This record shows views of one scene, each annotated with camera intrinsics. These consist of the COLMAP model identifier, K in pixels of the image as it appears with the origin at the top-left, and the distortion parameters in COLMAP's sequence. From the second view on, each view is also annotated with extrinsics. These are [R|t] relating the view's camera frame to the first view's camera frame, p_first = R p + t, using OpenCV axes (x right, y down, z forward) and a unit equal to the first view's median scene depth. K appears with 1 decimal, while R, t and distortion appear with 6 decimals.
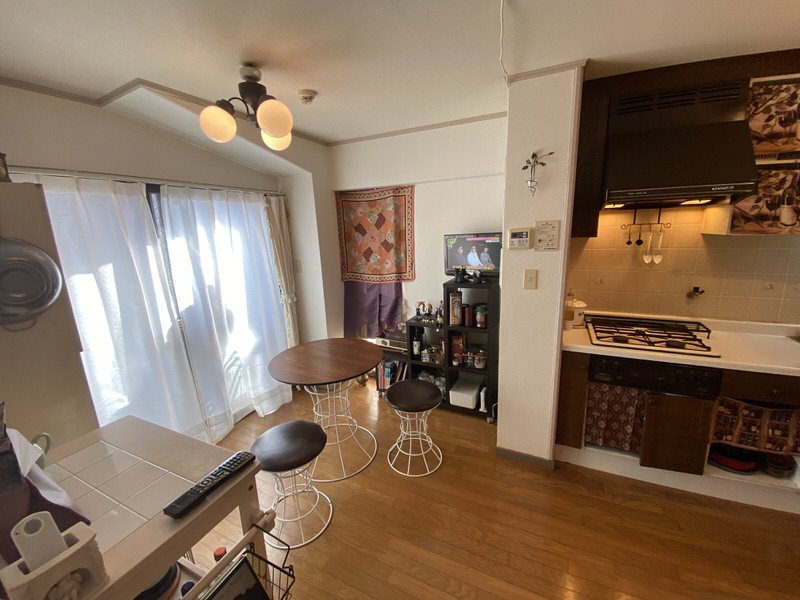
lens RADIAL K [[323.0, 0, 400.0], [0, 323.0, 300.0], [0, 0, 1]] dist [0.018581, -0.019459]
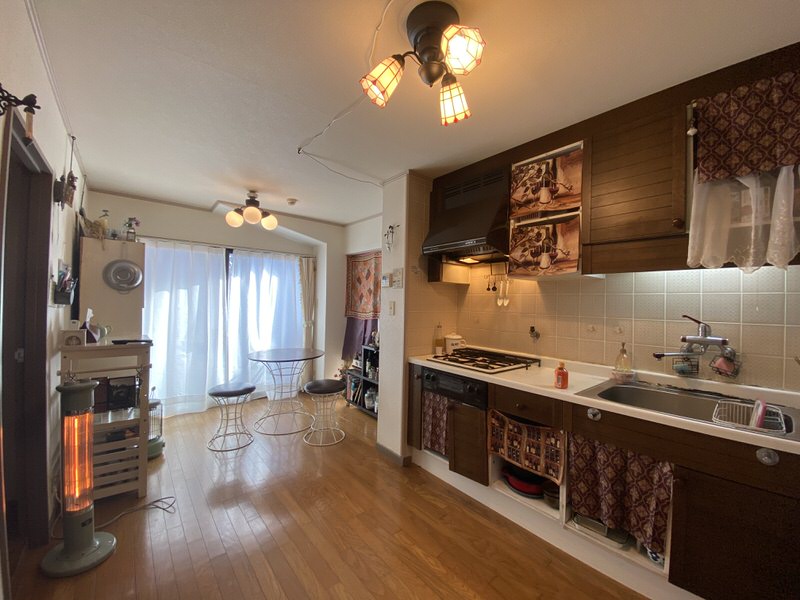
lens RADIAL K [[323.0, 0, 400.0], [0, 323.0, 300.0], [0, 0, 1]] dist [0.018581, -0.019459]
pose [[0.905164, 0.053572, -0.421674, 1.101780], [-0.144007, 0.972009, -0.185634, 0.169630], [0.399926, 0.228753, 0.887542, -0.263294]]
